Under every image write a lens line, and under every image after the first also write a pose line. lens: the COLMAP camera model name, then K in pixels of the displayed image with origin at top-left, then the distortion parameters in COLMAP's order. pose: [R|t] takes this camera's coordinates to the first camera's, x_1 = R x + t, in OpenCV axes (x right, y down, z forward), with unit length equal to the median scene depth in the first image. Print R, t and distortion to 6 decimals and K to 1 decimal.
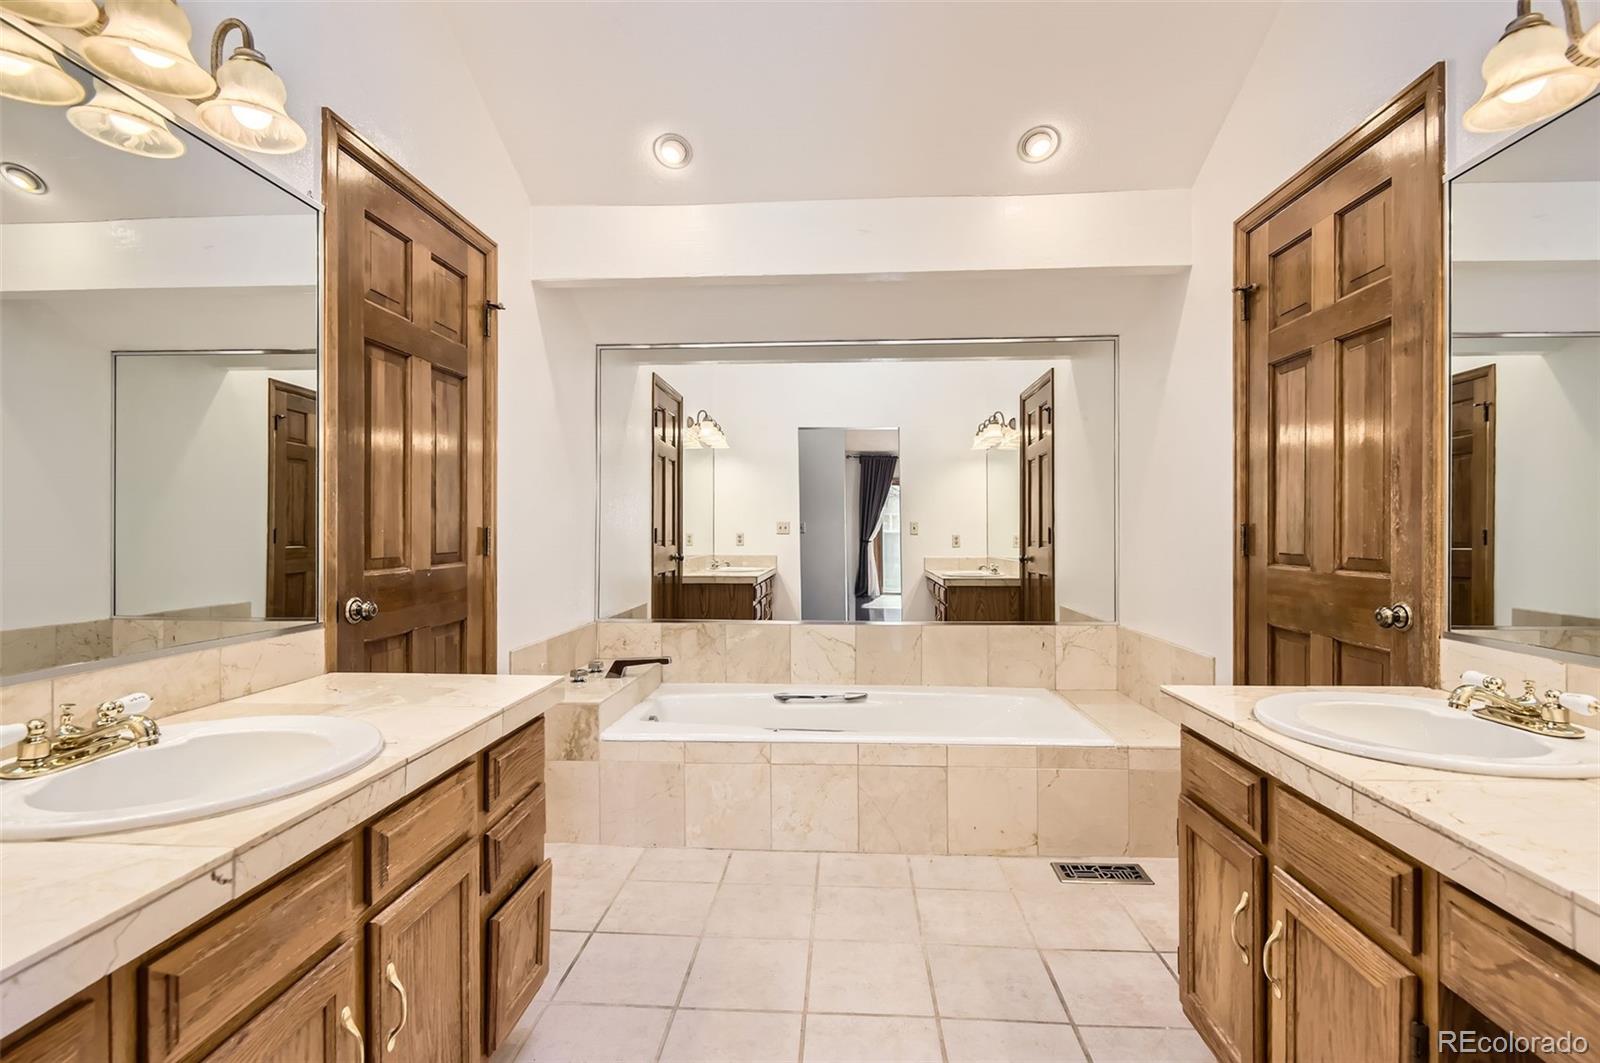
lens RADIAL K [[743.4, 0, 799.4], [0, 743.4, 534.5], [0, 0, 1]] dist [-0.000692, -0.002087]
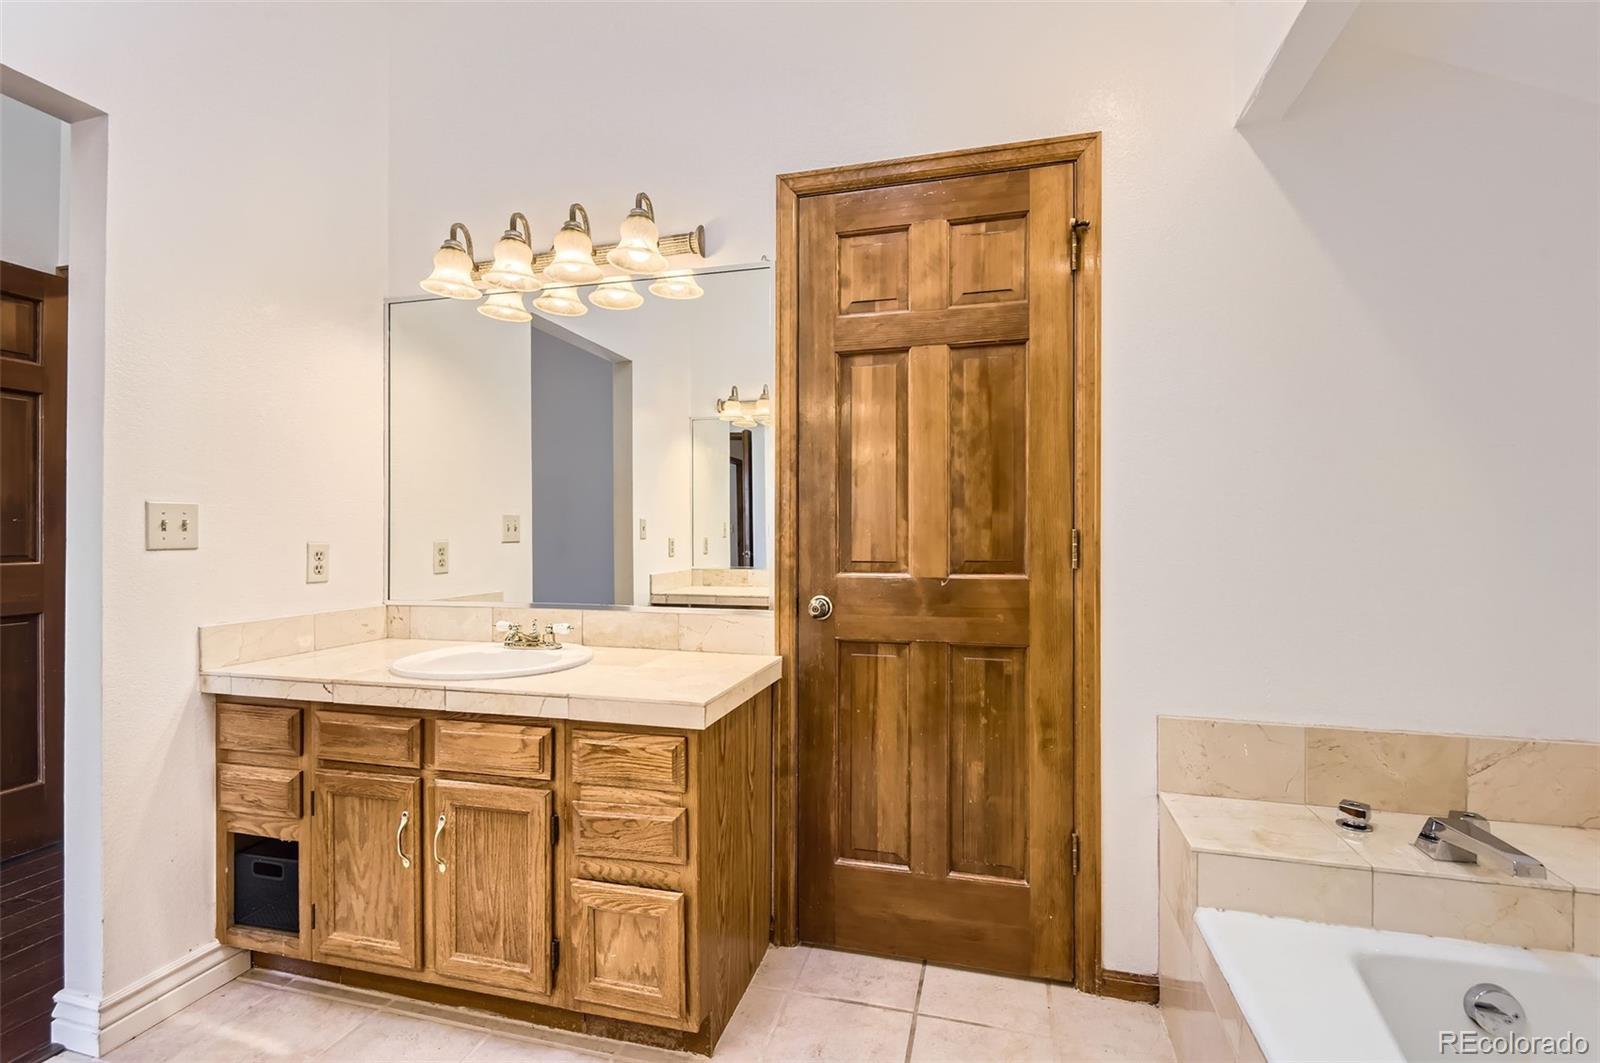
lens RADIAL K [[743.4, 0, 793.2], [0, 743.4, 529.2], [0, 0, 1]] dist [-0.000692, -0.002087]
pose [[-0.209261, -0.006535, -0.977838, 0.455843], [-0.001242, 0.999979, -0.006417, -0.005587], [0.977859, -0.000128, -0.209264, 1.136973]]
